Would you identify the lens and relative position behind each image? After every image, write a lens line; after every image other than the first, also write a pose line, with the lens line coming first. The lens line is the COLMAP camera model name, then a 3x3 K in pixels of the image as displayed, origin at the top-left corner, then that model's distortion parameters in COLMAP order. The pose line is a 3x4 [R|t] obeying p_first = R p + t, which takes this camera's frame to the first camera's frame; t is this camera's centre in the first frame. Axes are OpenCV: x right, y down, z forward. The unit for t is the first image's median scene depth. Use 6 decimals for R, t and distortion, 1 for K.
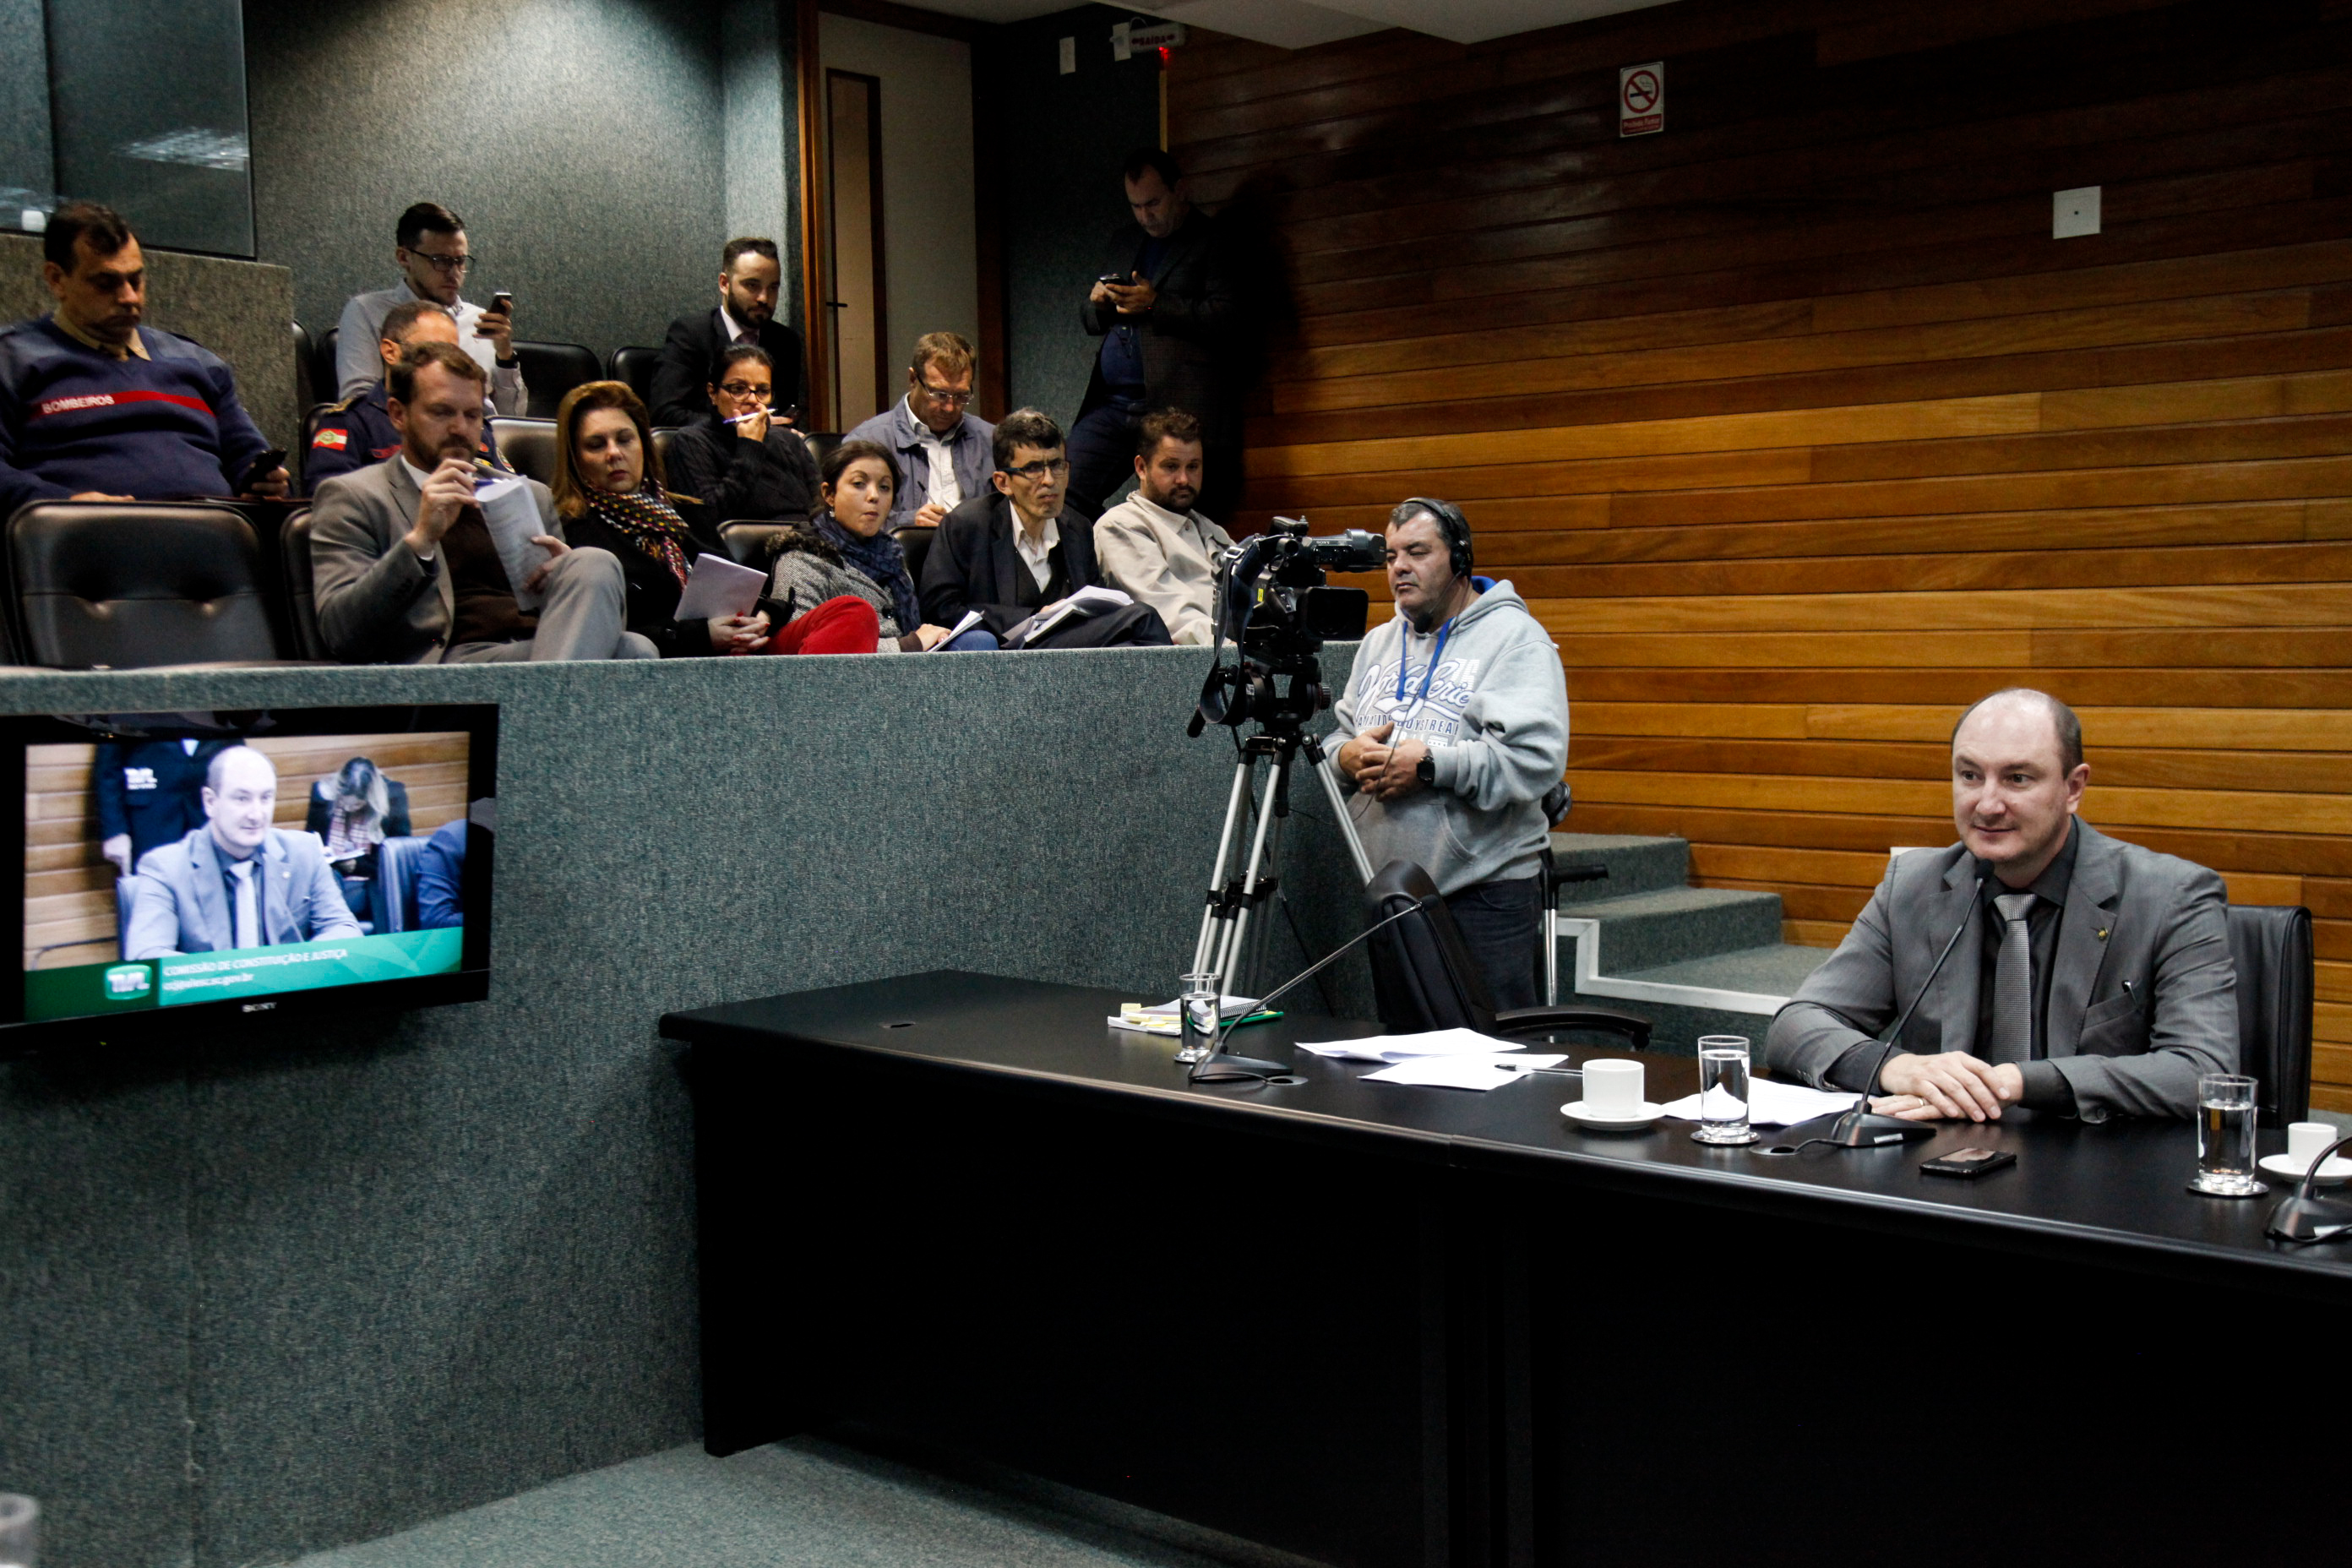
lens RADIAL K [[2615.7, 0, 1181.2], [0, 2615.7, 808.2], [0, 0, 1]] dist [0.071716, 0.070837]
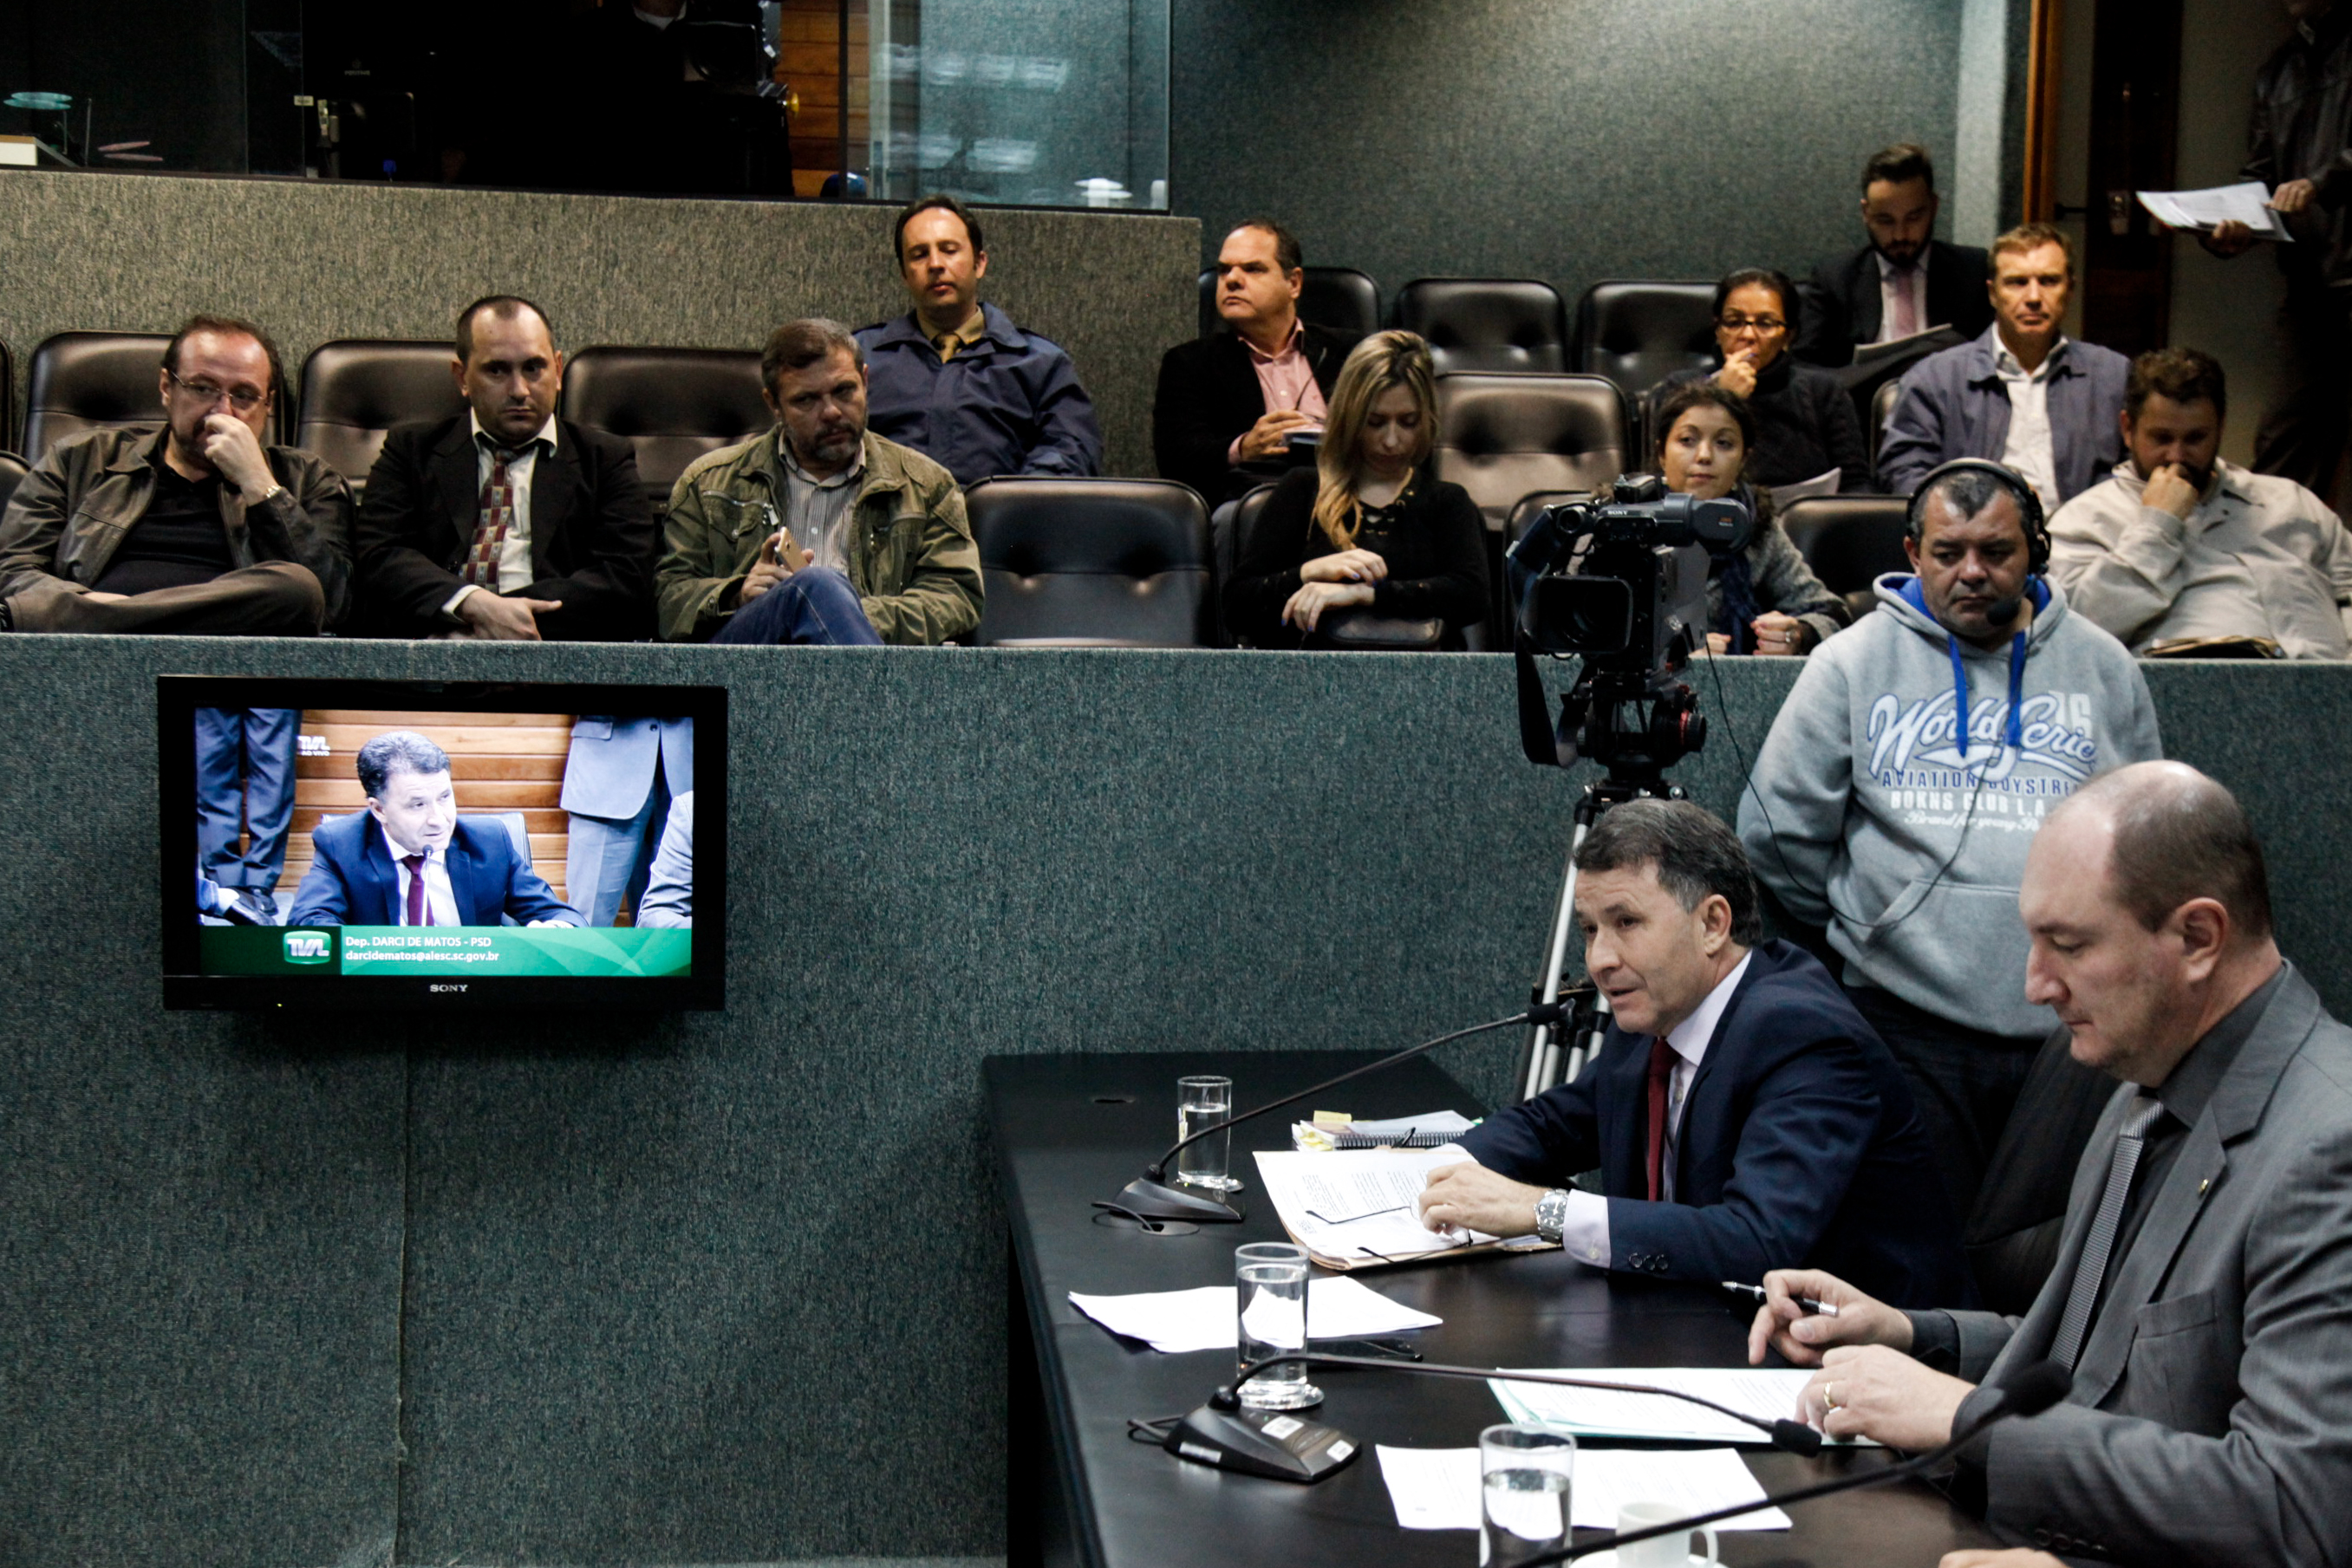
lens RADIAL K [[3006.4, 0, 1219.7], [0, 3006.4, 796.2], [0, 0, 1]] dist [0.098863, 0.080495]
pose [[0.757800, 0.065672, -0.649174, 0.519040], [-0.071217, 0.997303, 0.017755, -0.031300], [0.648589, 0.032777, 0.760433, 0.296390]]
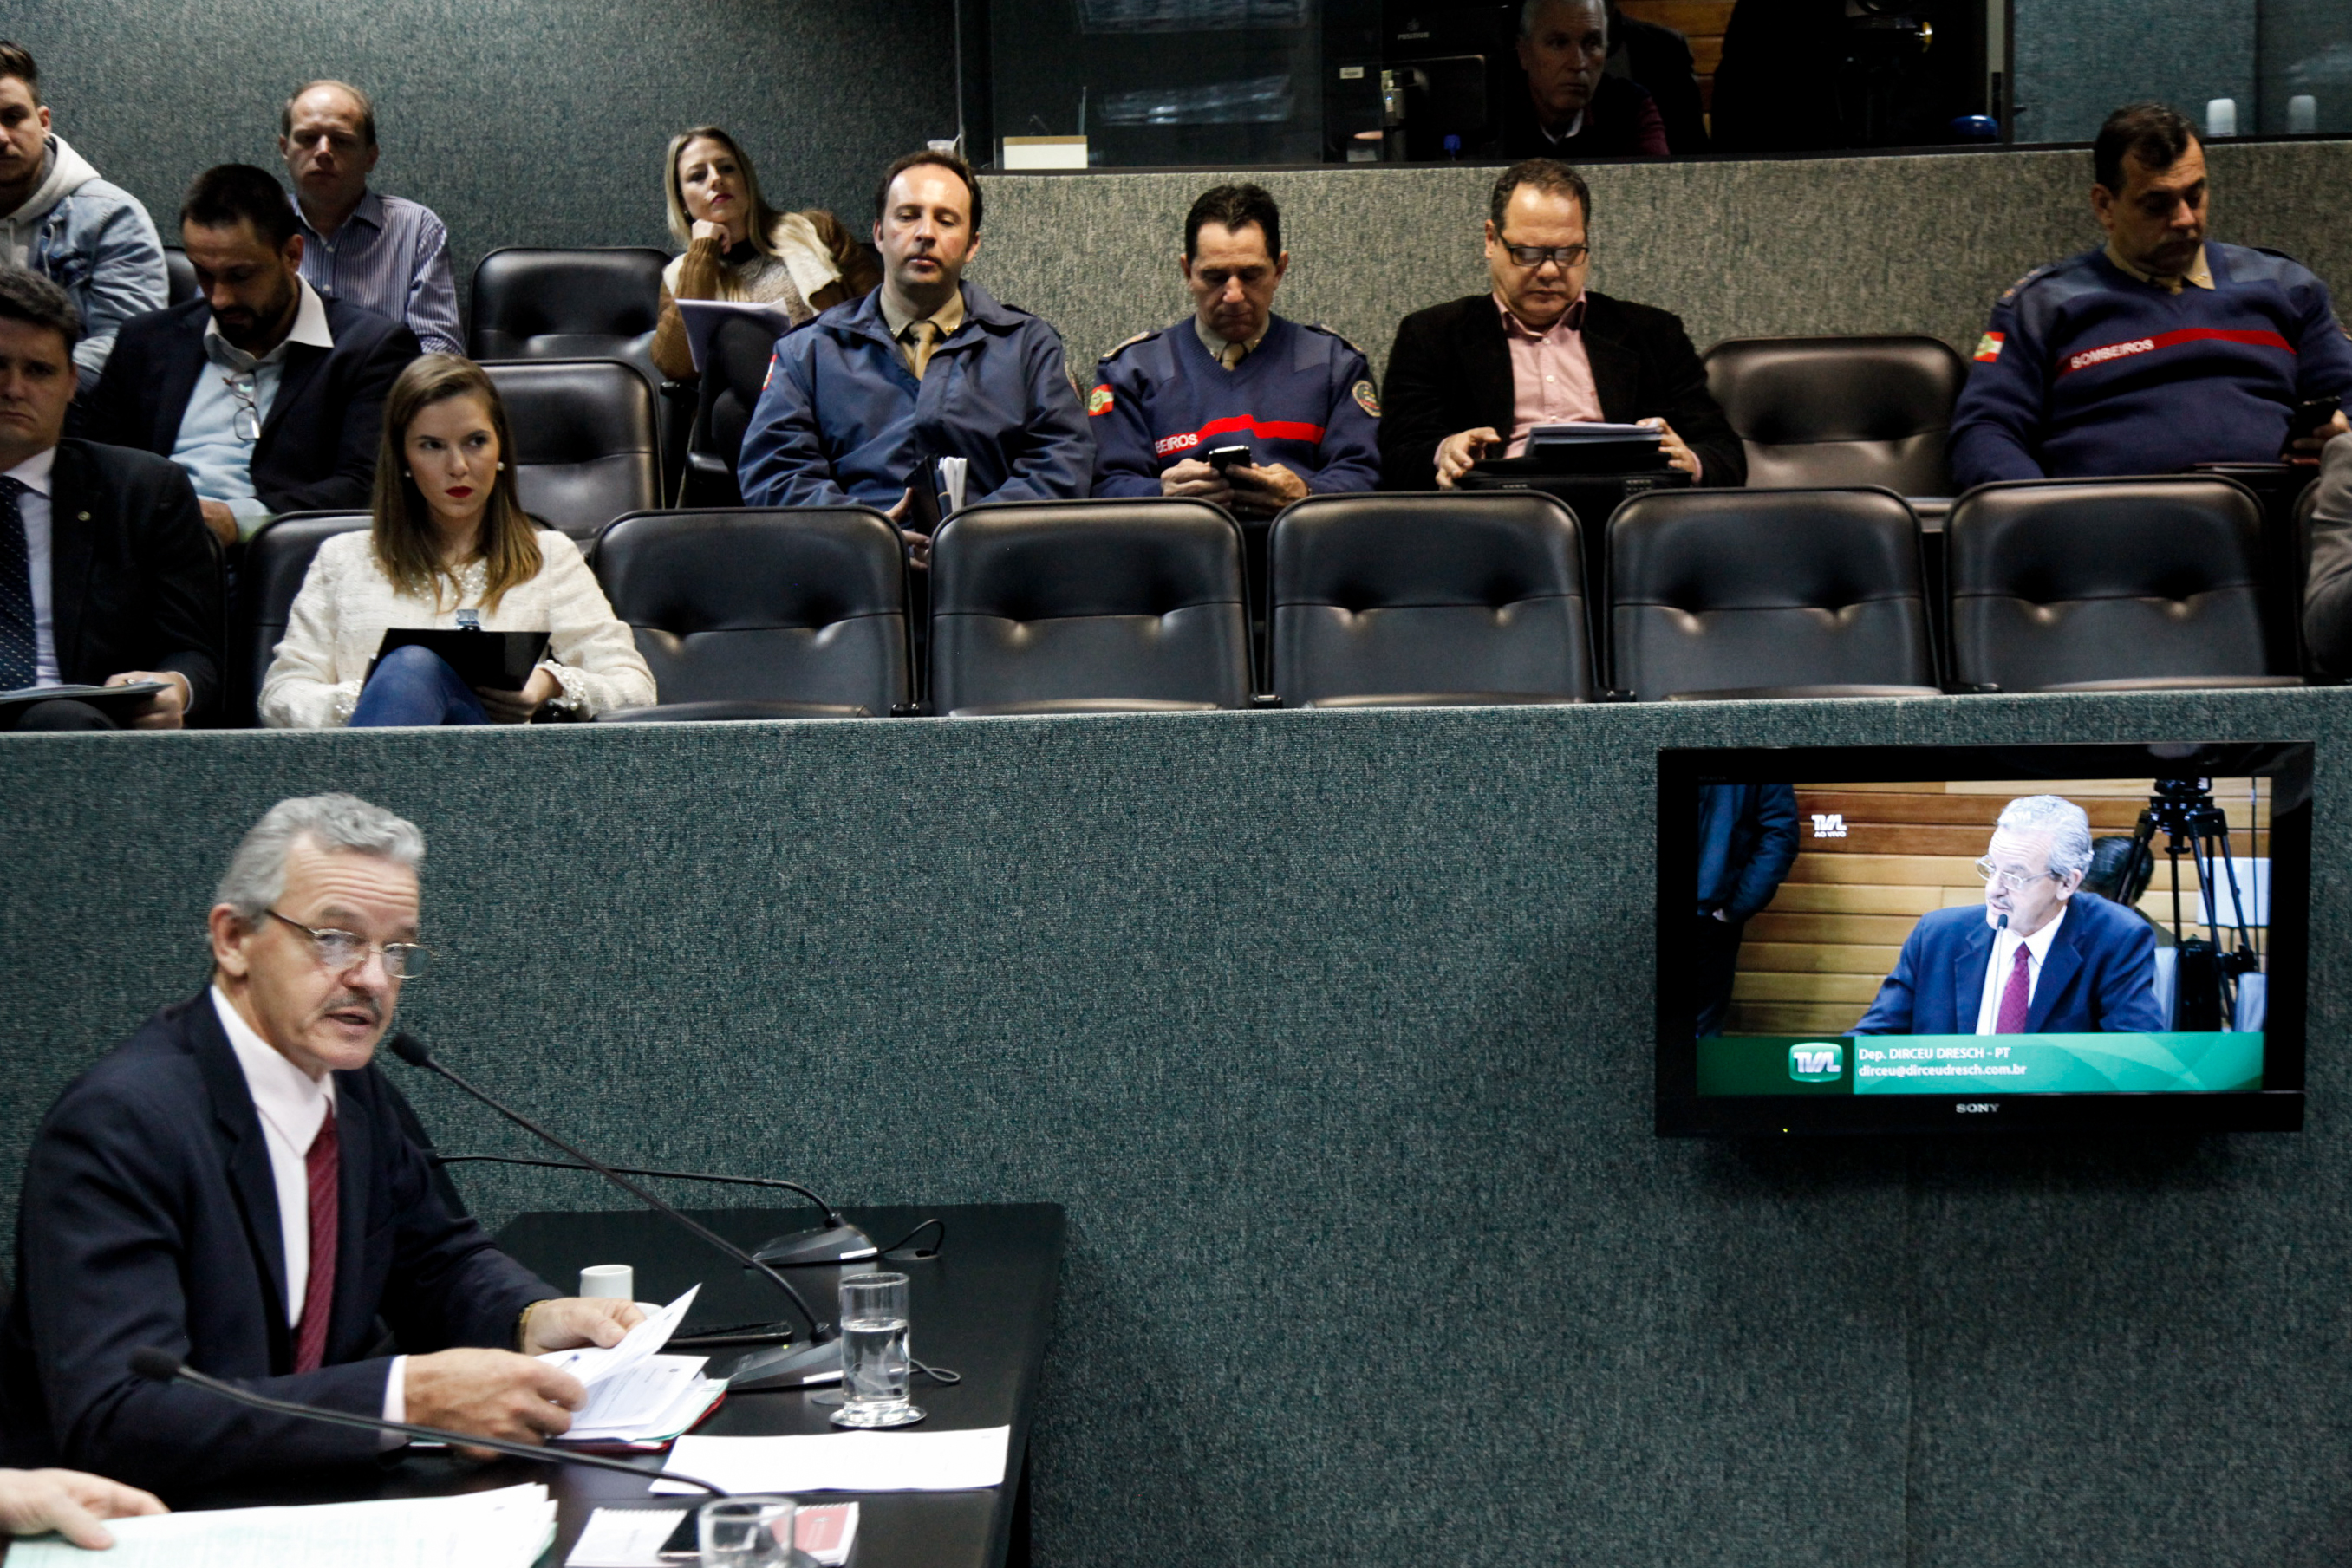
lens RADIAL K [[3666.6, 0, 1245.5], [0, 3666.6, 794.0], [0, 0, 1]] dist [0.176458, 0.180873]
pose [[0.686464, 0.032171, -0.726452, 0.289040], [-0.039906, 0.999182, 0.006539, -0.018305], [0.726068, 0.024500, 0.687186, 0.039038]]
